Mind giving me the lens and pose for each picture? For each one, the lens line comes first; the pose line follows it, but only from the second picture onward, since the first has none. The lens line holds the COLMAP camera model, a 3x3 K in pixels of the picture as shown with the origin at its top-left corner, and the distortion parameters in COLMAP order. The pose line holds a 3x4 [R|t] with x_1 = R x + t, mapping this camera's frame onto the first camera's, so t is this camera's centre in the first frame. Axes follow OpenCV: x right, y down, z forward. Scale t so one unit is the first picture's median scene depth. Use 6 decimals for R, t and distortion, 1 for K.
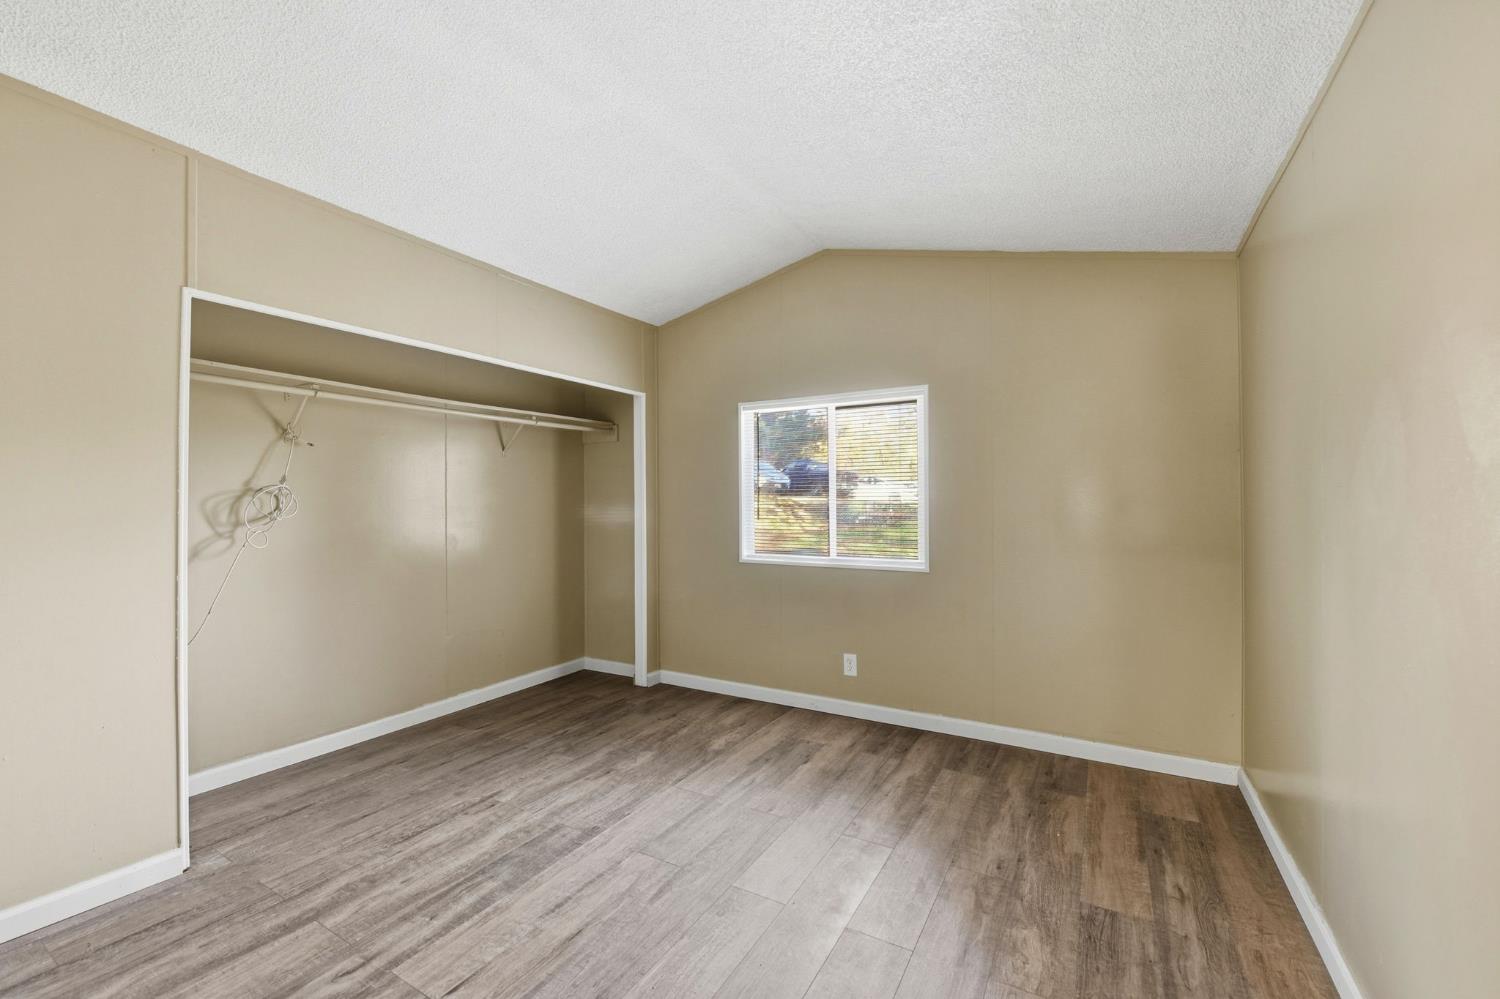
lens RADIAL K [[617.3, 0, 749.0], [0, 617.3, 496.8], [0, 0, 1]] dist [-0.014888, -0.001196]
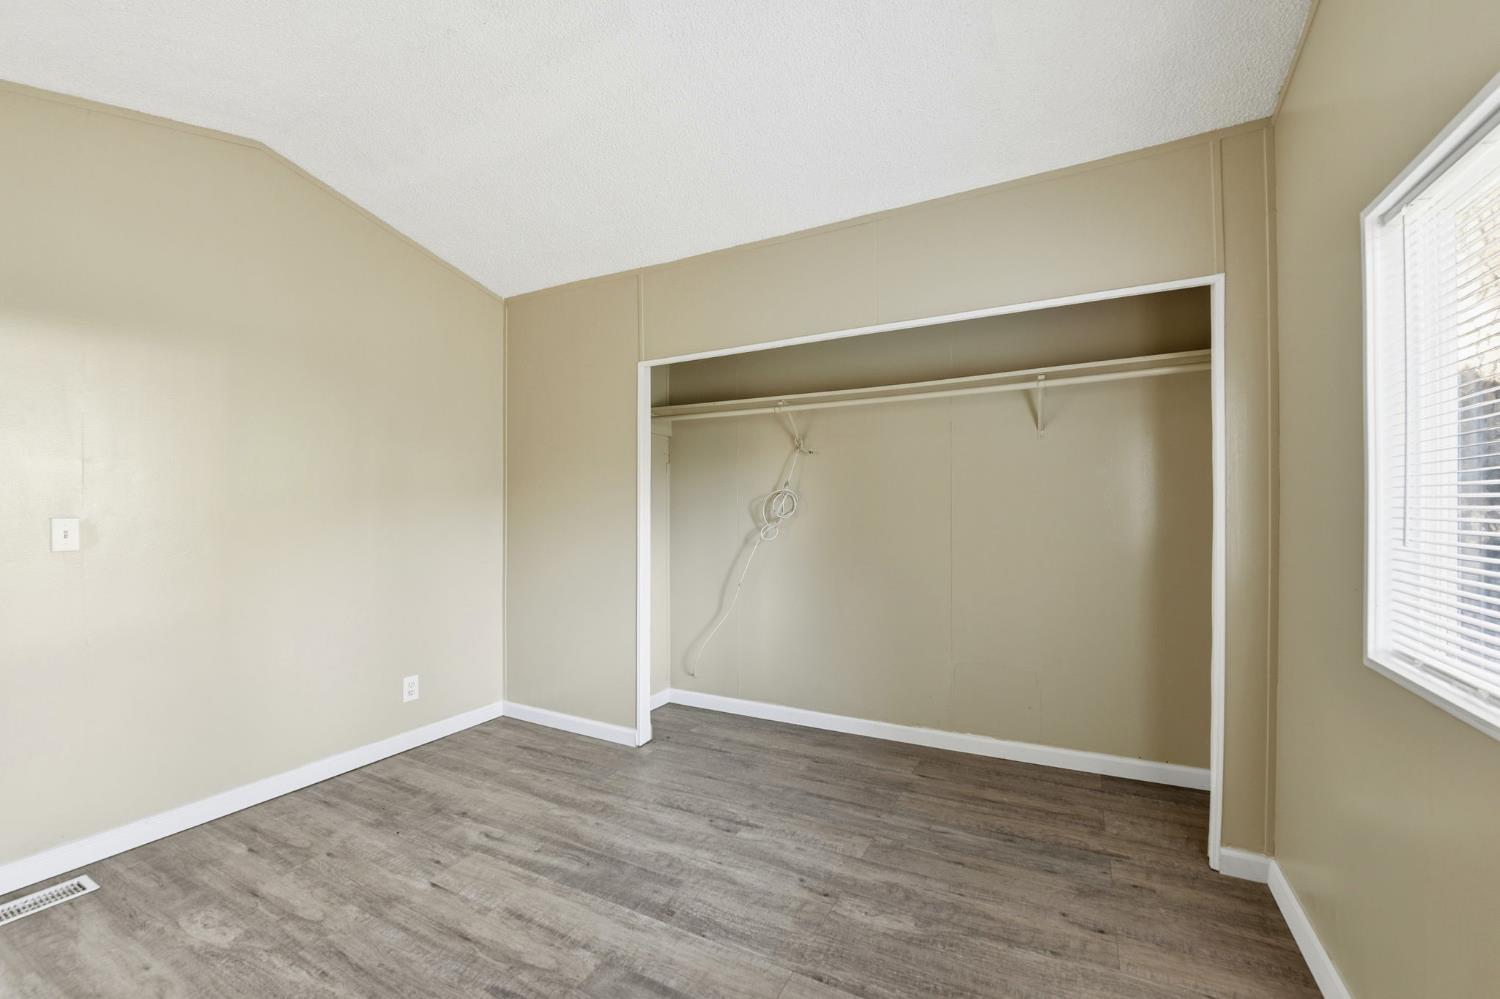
lens RADIAL K [[617.3, 0, 749.0], [0, 617.3, 496.8], [0, 0, 1]] dist [-0.014888, -0.001196]
pose [[0.024153, -0.015536, -0.999588, 0.465983], [0.021418, 0.999658, -0.015019, 0.014767], [0.999479, -0.021046, 0.024478, 0.925282]]
